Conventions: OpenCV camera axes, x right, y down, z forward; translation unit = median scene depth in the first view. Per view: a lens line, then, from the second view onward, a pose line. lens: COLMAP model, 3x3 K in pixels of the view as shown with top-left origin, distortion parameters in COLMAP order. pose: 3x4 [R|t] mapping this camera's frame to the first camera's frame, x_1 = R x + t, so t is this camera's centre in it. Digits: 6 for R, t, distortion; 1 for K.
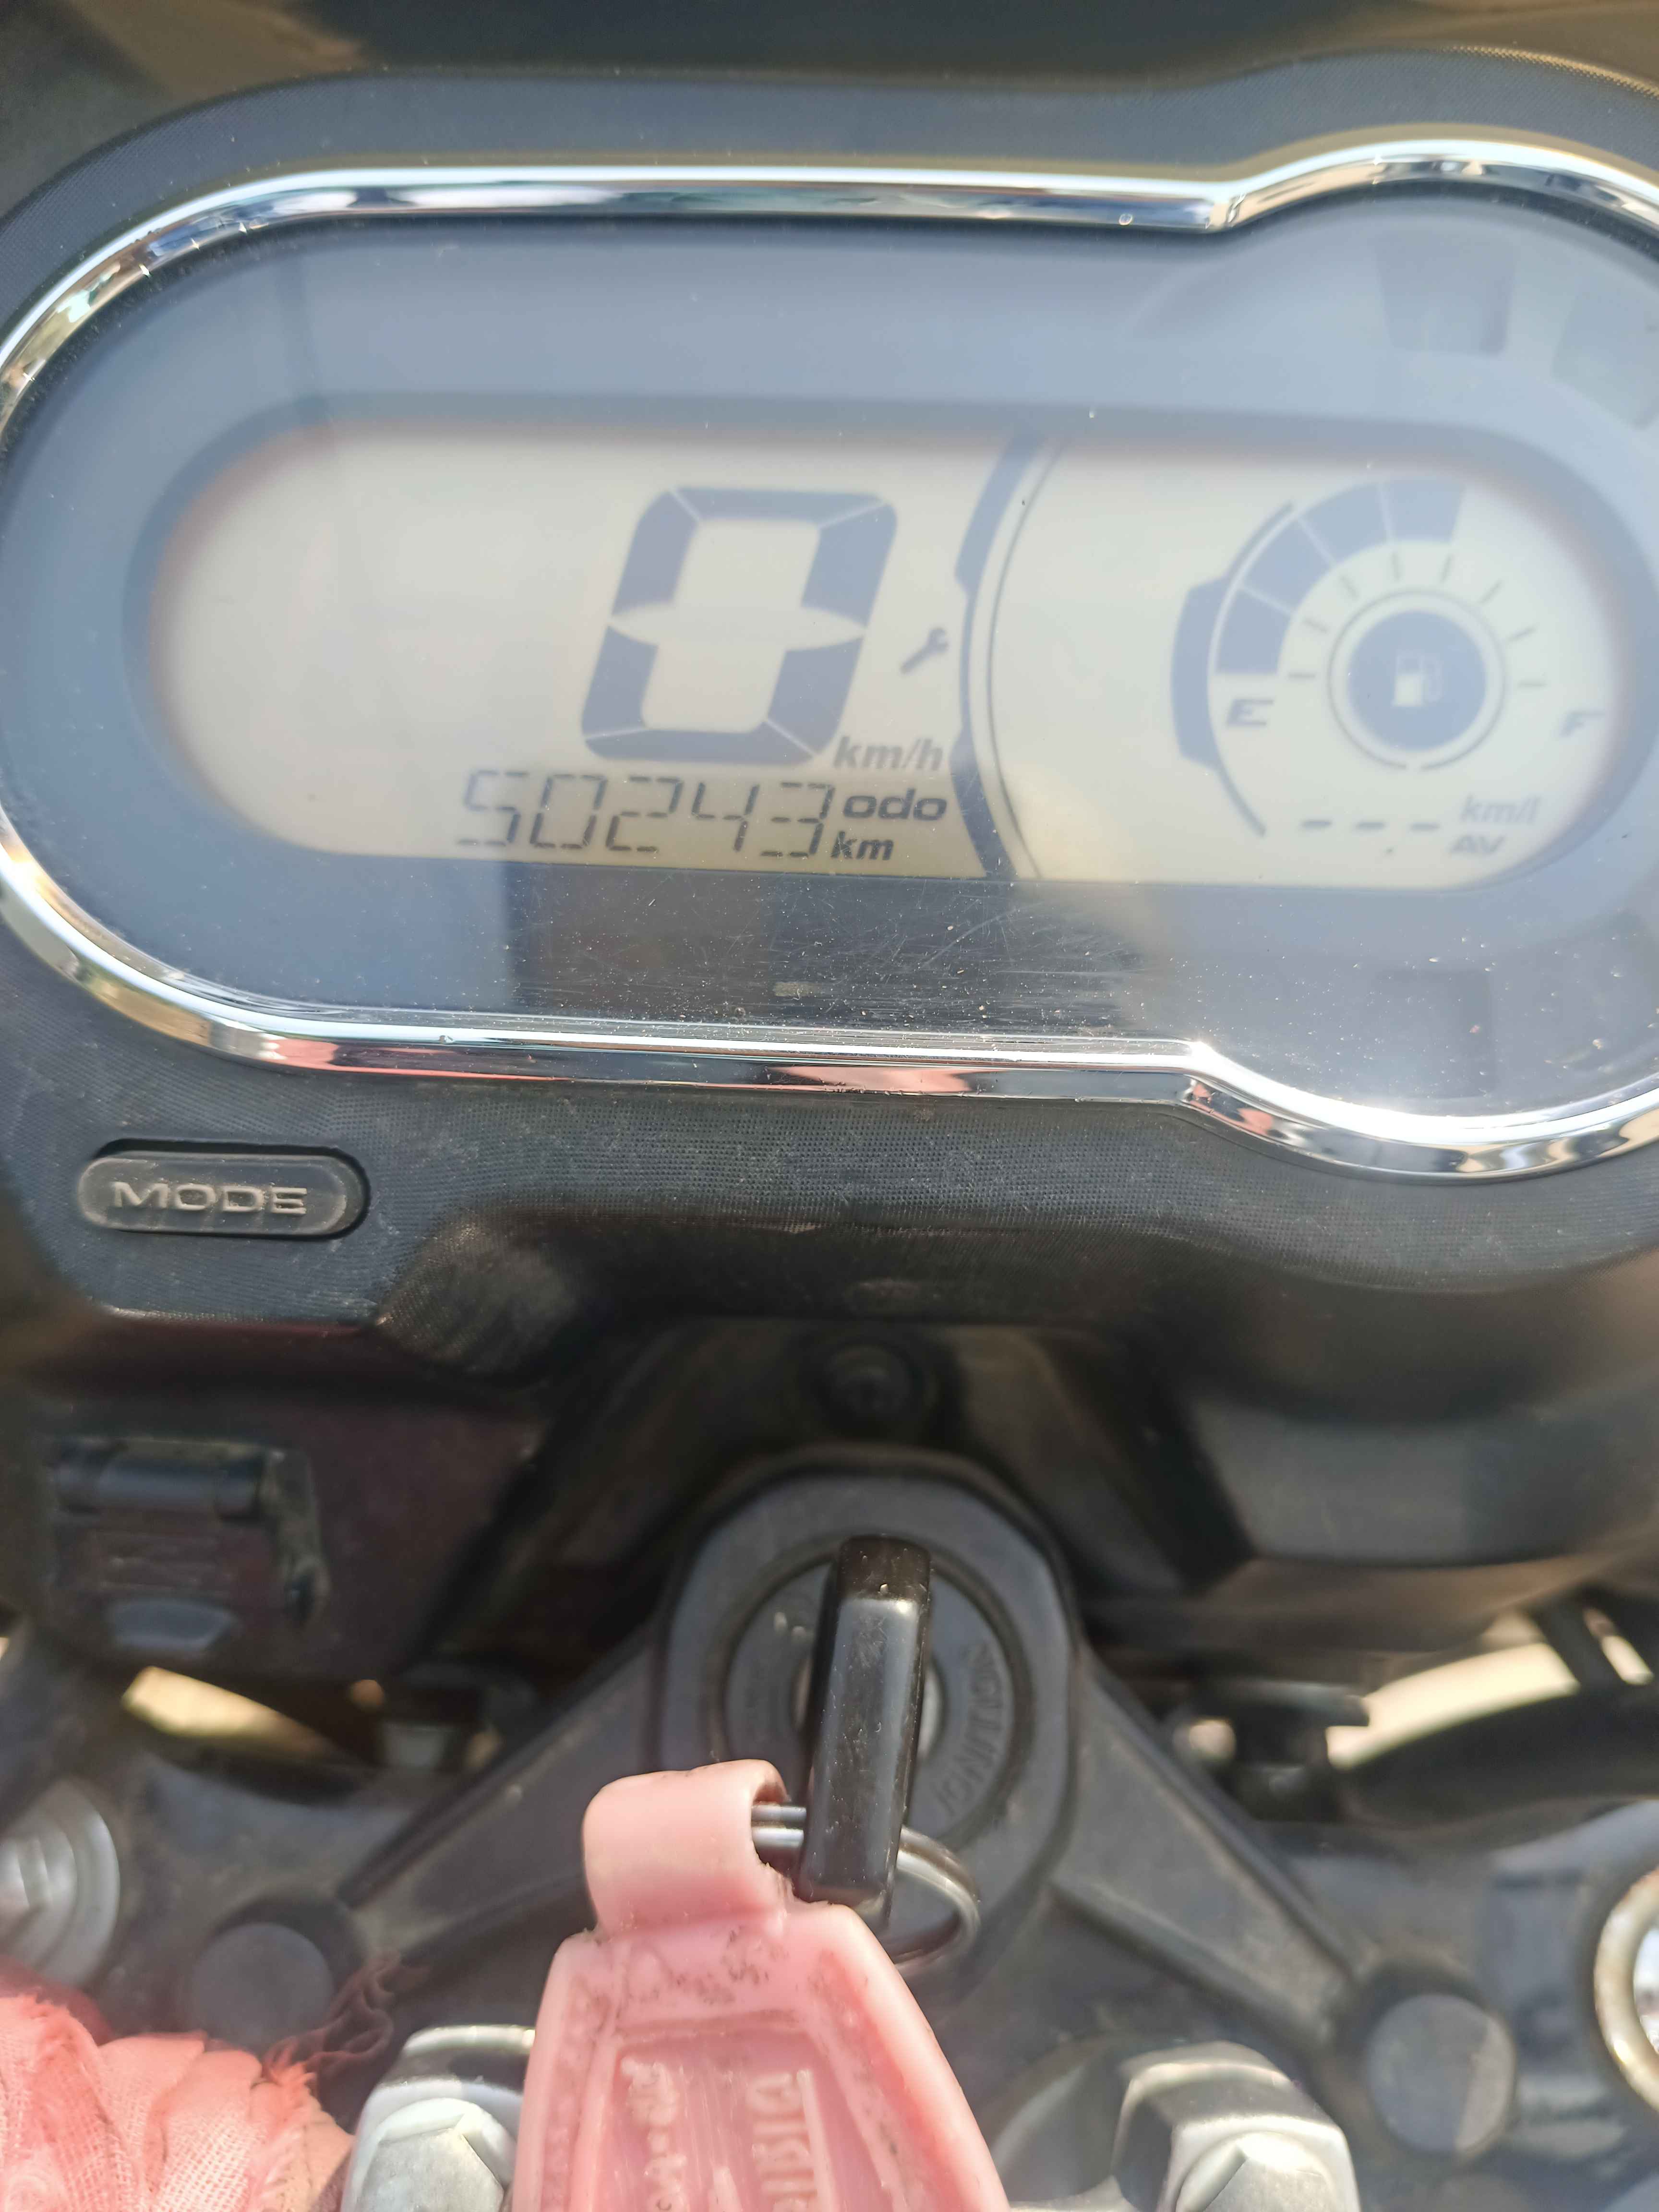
lens RADIAL K [[1593.1, 0, 819.5], [0, 1593.1, 1128.0], [0, 0, 1]] dist [0.063193, -0.179662]
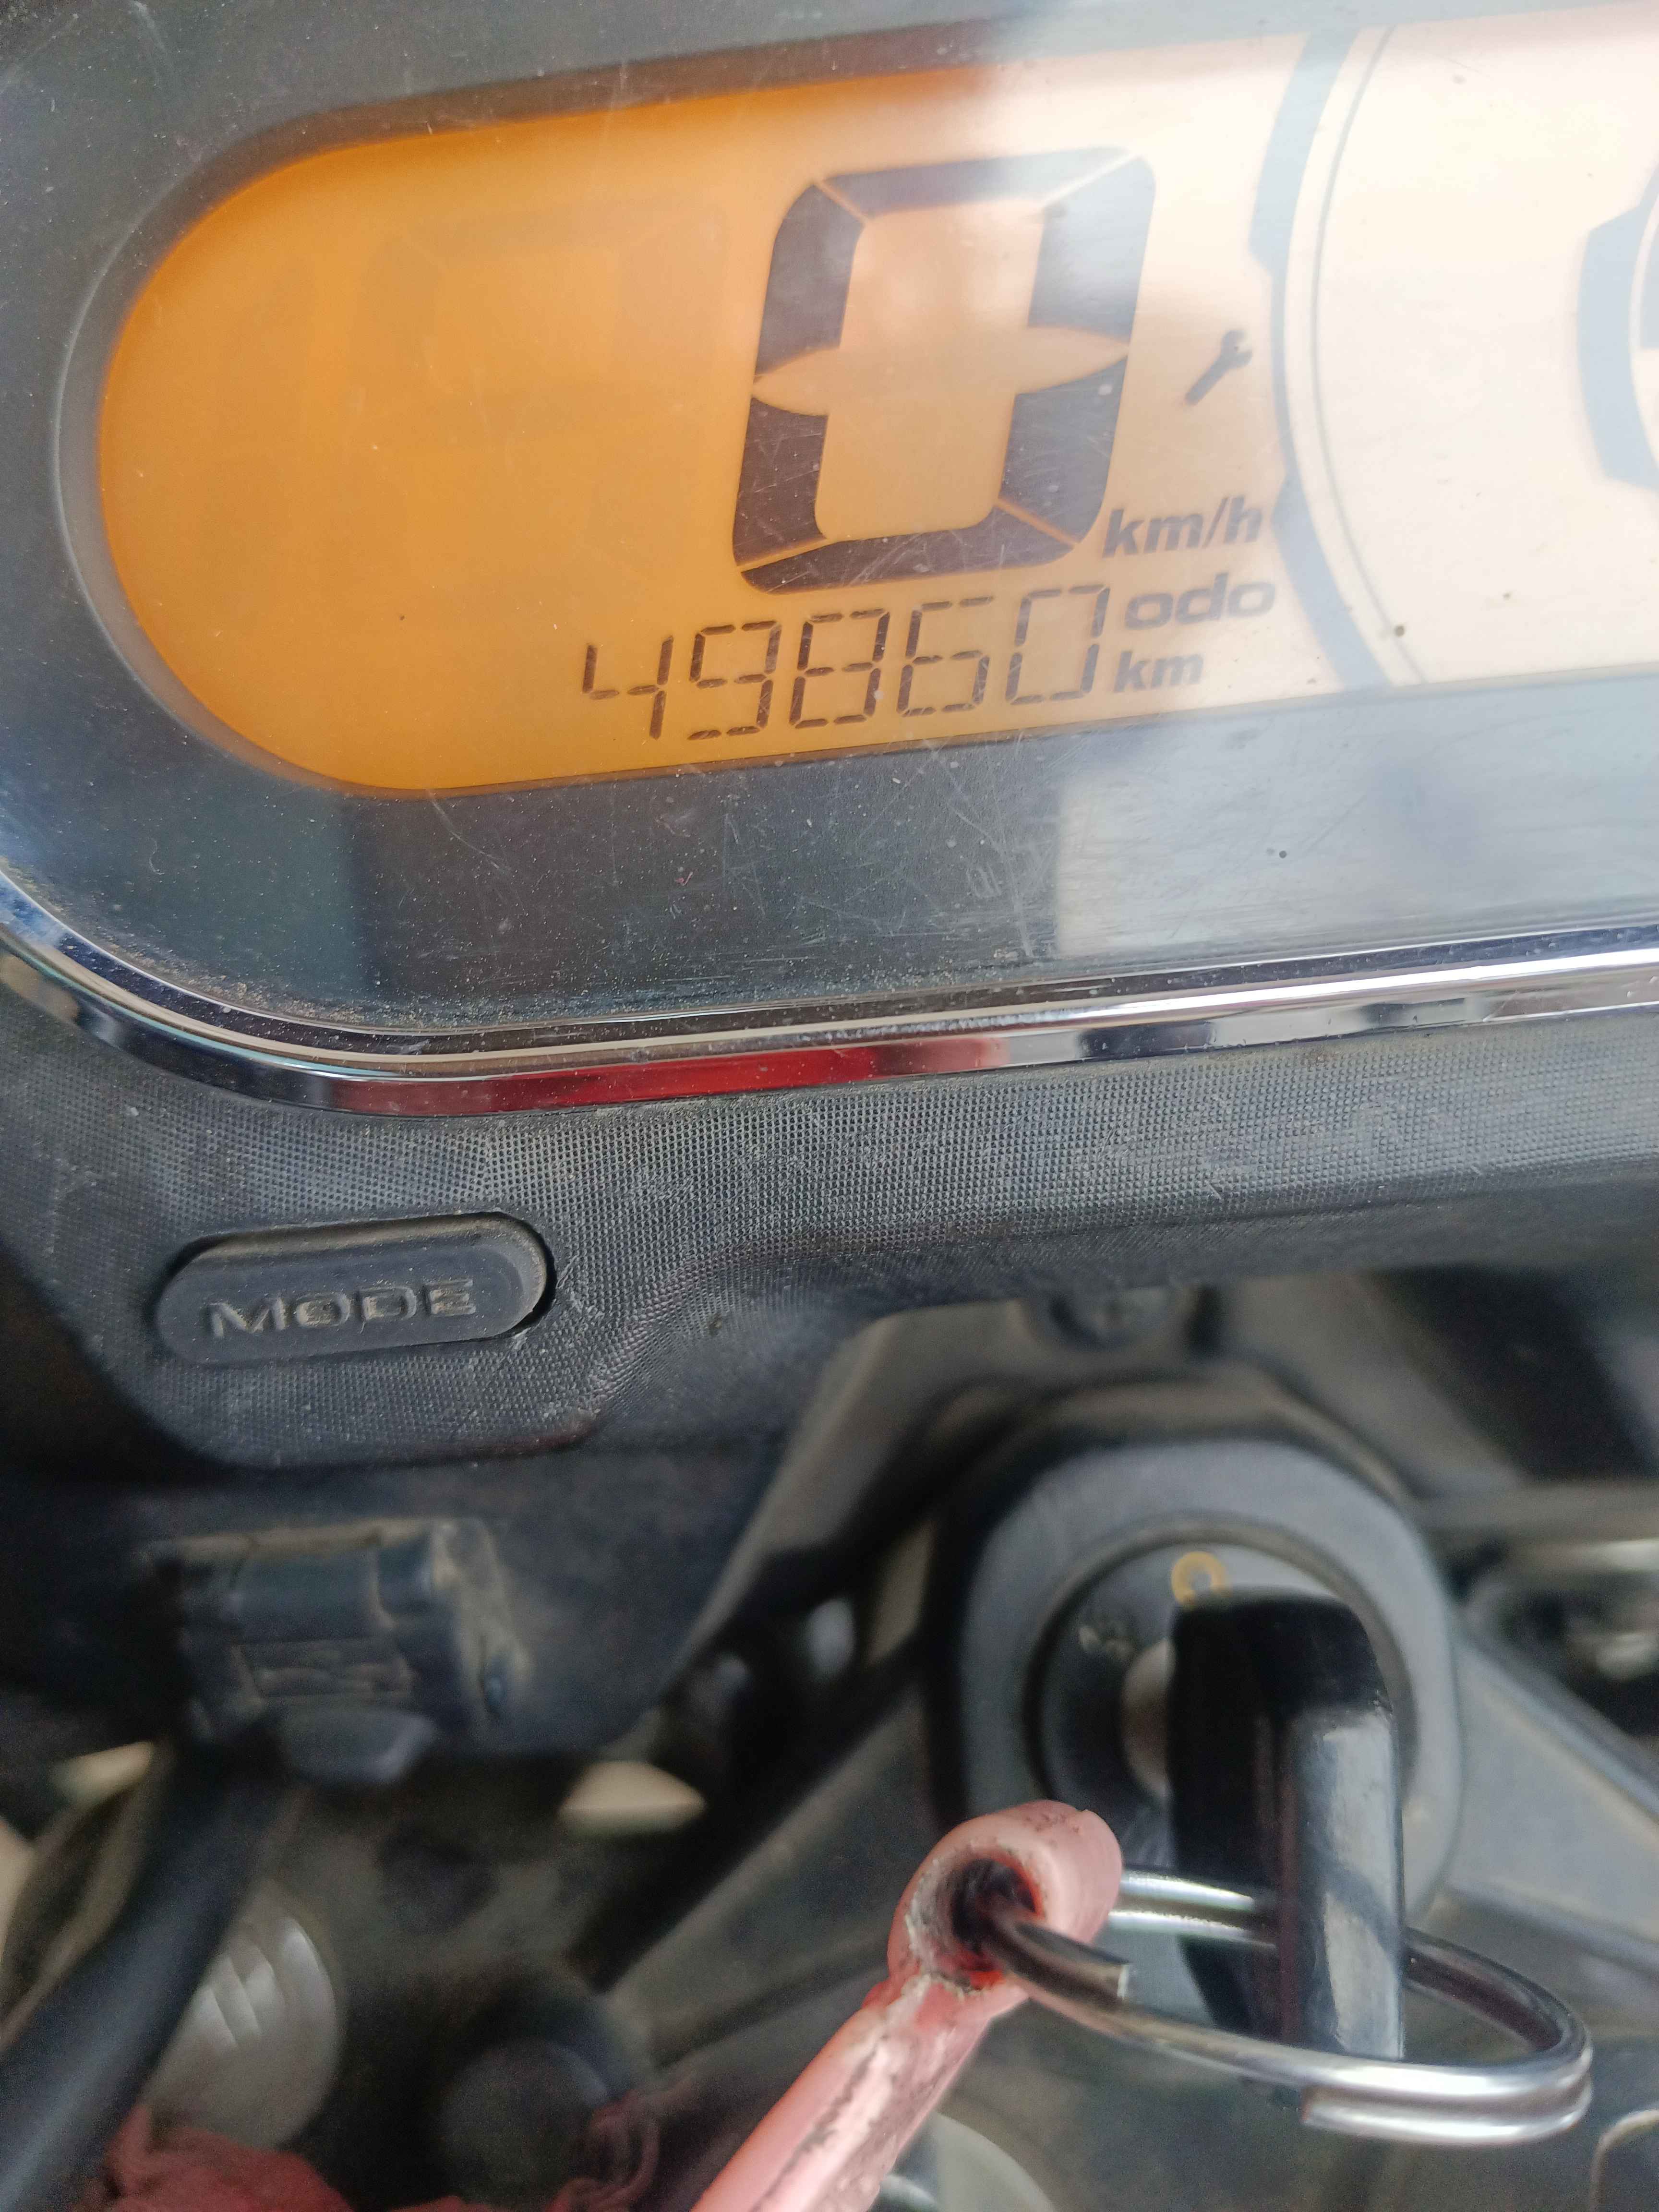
lens RADIAL K [[1625.1, 0, 765.4], [0, 1625.1, 1096.3], [0, 0, 1]] dist [0.053544, -0.181320]
pose [[0.989920, -0.136181, -0.038913, -0.139291], [0.140275, 0.980639, 0.136640, -0.114947], [0.019552, -0.140721, 0.989856, 0.270612]]
